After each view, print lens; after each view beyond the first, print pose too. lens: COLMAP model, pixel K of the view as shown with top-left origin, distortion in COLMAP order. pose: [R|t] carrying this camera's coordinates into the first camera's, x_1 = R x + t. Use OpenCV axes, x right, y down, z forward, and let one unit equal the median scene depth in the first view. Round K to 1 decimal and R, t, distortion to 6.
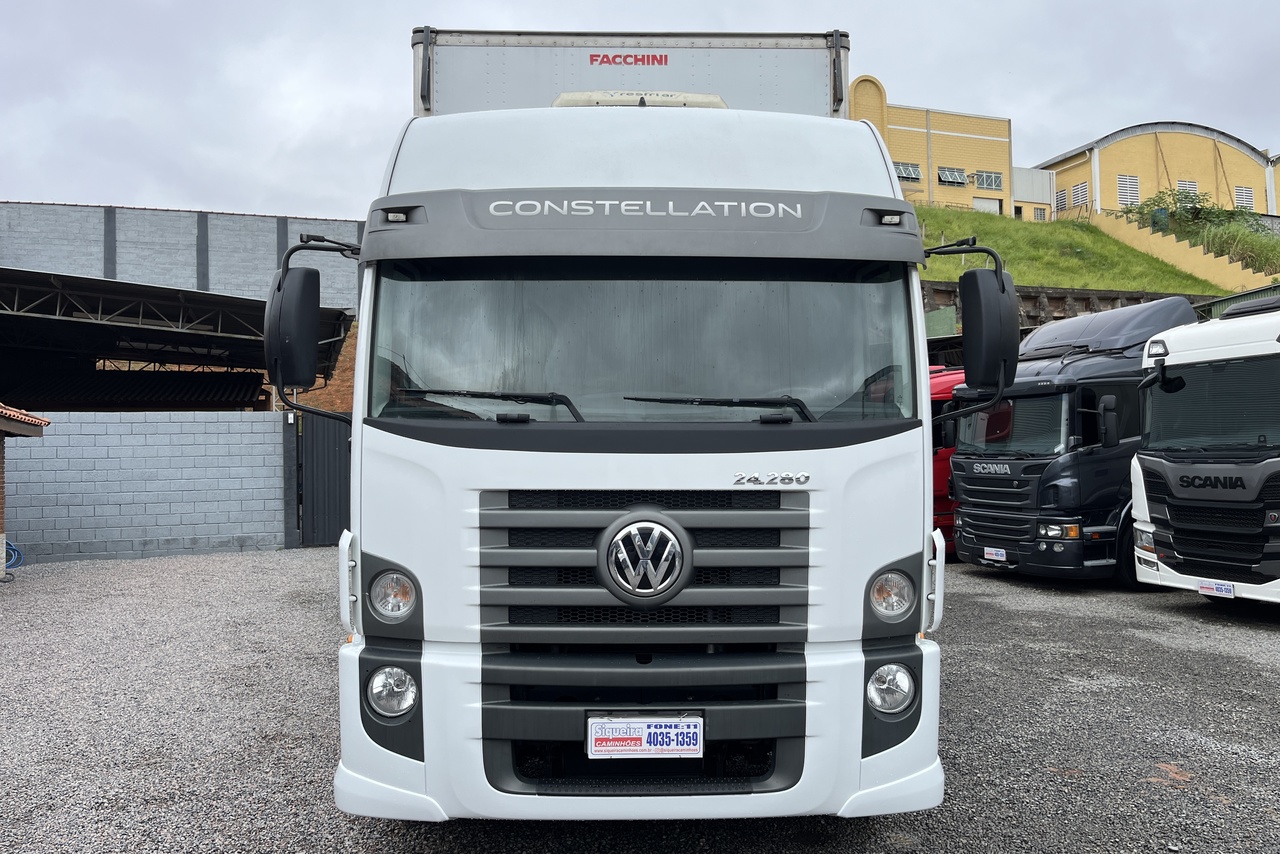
lens RADIAL K [[981.8, 0, 643.2], [0, 981.8, 426.4], [0, 0, 1]] dist [0.010558, -0.008519]
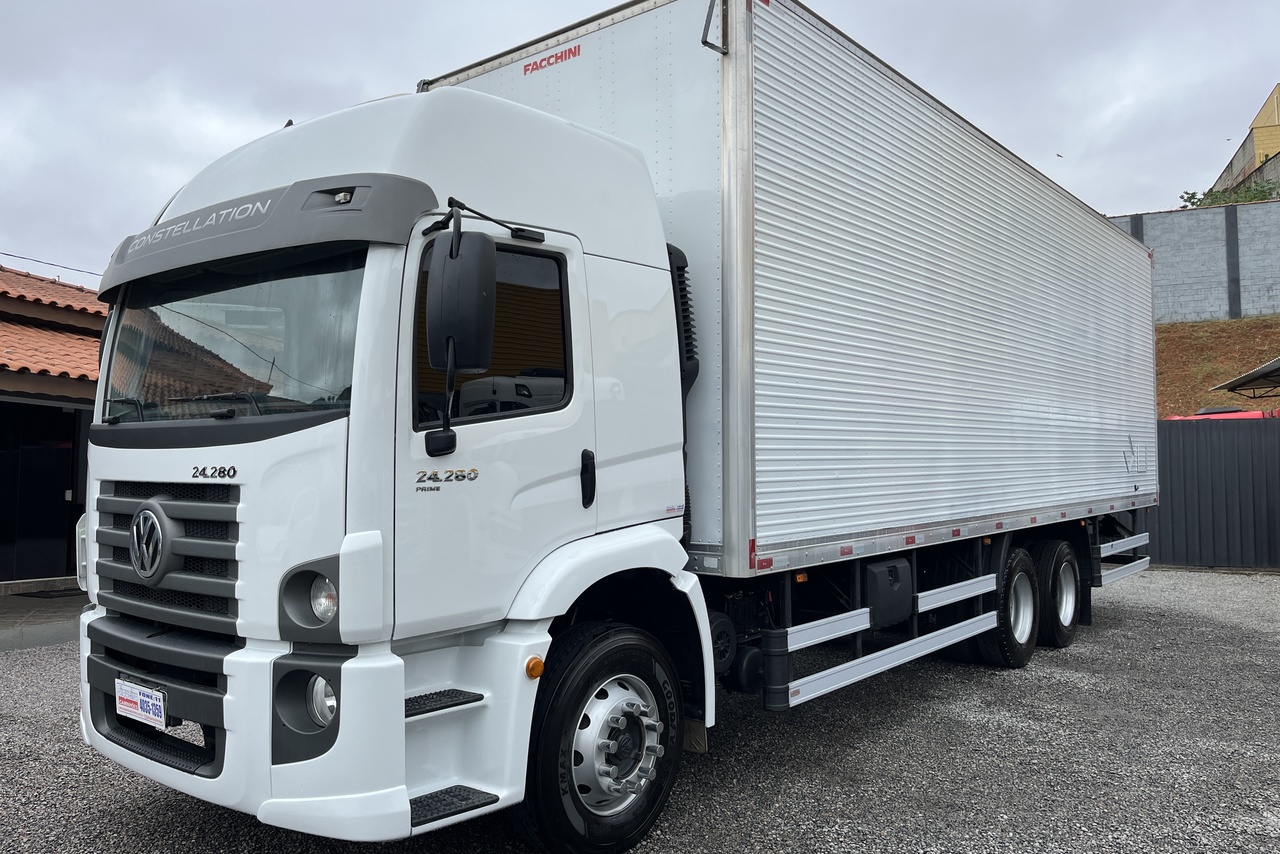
lens RADIAL K [[981.8, 0, 642.4], [0, 981.8, 426.2], [0, 0, 1]] dist [0.010558, -0.008519]
pose [[0.754558, -0.025754, -0.655728, 1.131500], [0.013743, 0.999631, -0.023448, 0.034774], [0.656089, 0.008681, 0.754633, 0.508270]]
